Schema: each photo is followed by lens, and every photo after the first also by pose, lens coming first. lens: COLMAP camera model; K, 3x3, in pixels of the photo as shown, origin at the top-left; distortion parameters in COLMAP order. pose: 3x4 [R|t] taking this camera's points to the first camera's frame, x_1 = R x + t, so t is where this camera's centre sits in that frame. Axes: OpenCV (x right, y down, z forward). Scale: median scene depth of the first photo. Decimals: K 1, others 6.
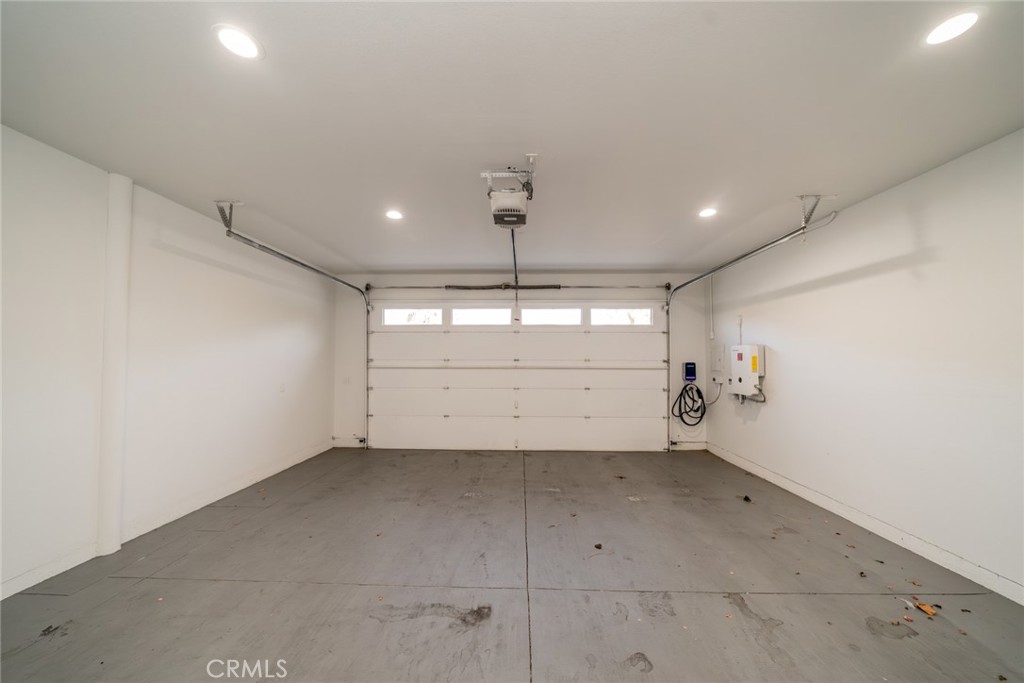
lens RADIAL K [[348.4, 0, 512.6], [0, 348.4, 345.9], [0, 0, 1]] dist [-0.008156, 0.000009]
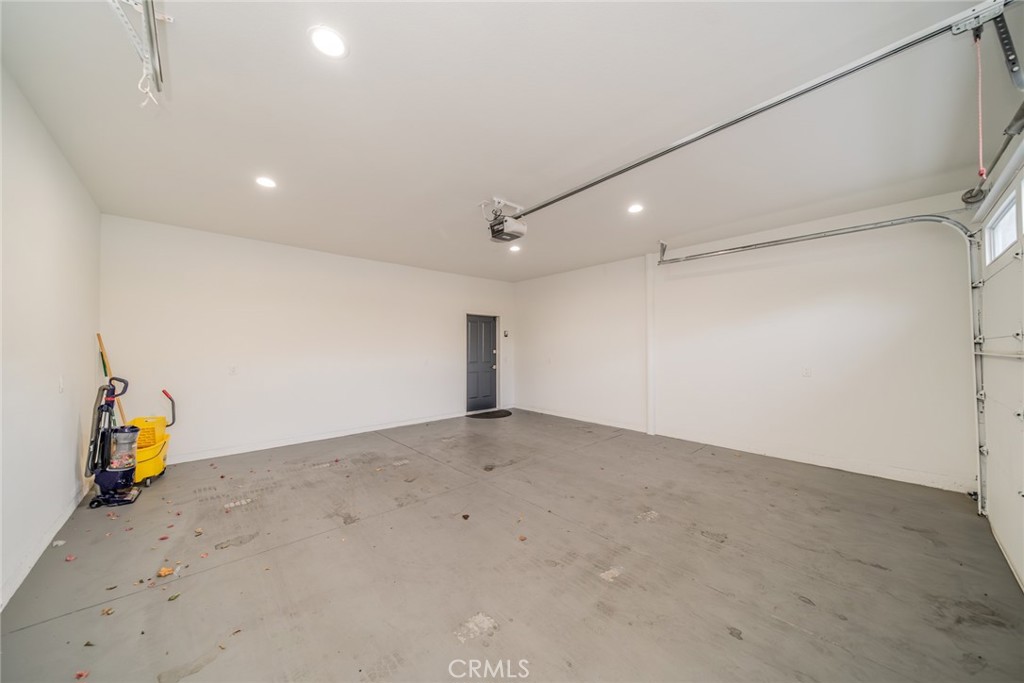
lens RADIAL K [[348.4, 0, 512.6], [0, 348.4, 345.9], [0, 0, 1]] dist [-0.008156, 0.000009]
pose [[-0.715928, -0.003645, -0.698164, 0.702134], [0.023163, 0.999312, -0.028970, 0.079780], [0.697789, -0.036912, -0.715351, 1.491593]]
